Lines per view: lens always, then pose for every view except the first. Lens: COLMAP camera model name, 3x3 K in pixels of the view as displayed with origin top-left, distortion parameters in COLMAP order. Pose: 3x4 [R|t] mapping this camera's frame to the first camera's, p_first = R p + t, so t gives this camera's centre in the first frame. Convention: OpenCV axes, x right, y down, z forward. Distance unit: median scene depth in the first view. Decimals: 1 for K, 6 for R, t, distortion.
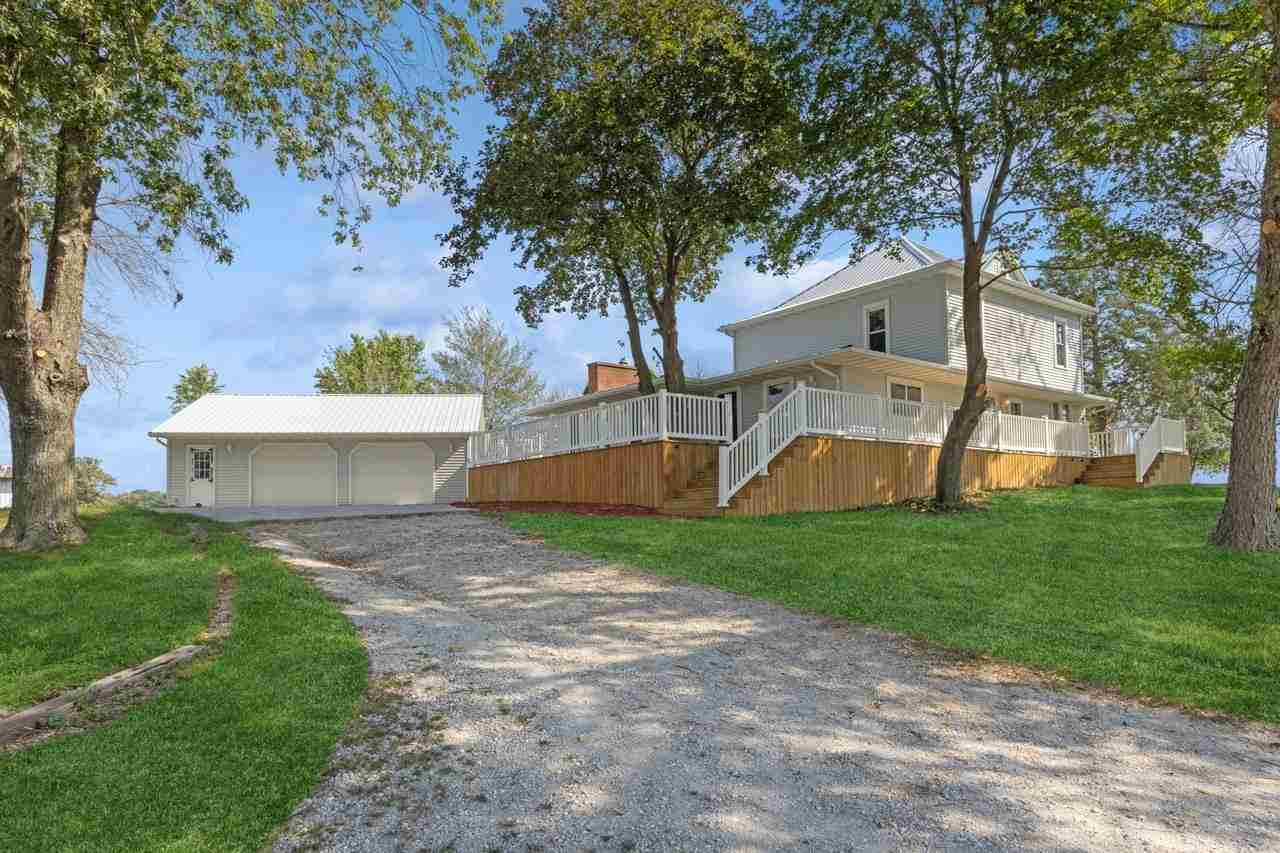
lens RADIAL K [[824.4, 0, 639.8], [0, 824.4, 417.6], [0, 0, 1]] dist [0.008448, 0.000309]
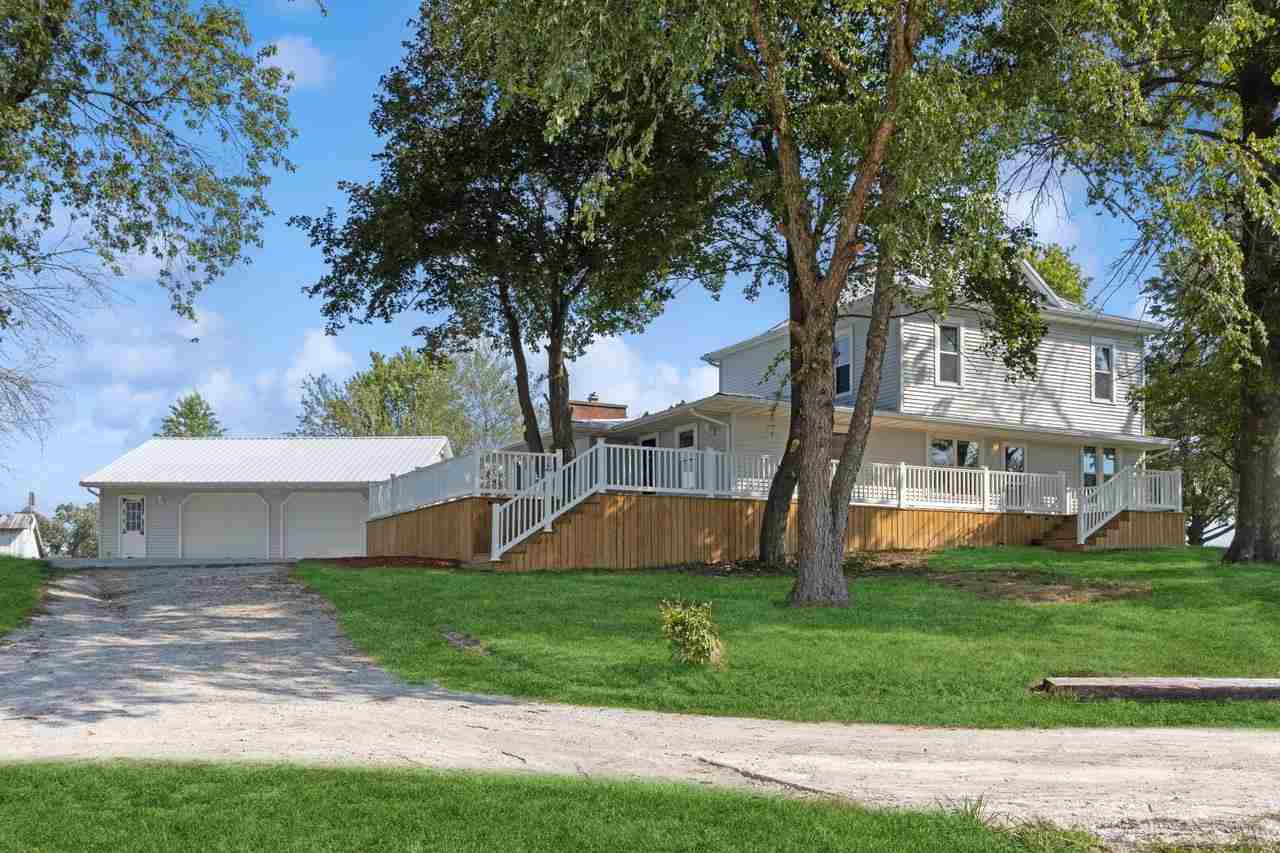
lens RADIAL K [[1213.9, 0, 640.0], [0, 1213.9, 433.7], [0, 0, 1]] dist [0.001062, 0.000000]
pose [[0.981833, -0.006030, -0.189651, 0.407505], [0.004031, 0.999932, -0.010924, -0.026006], [0.189704, 0.009961, 0.981791, -0.340204]]
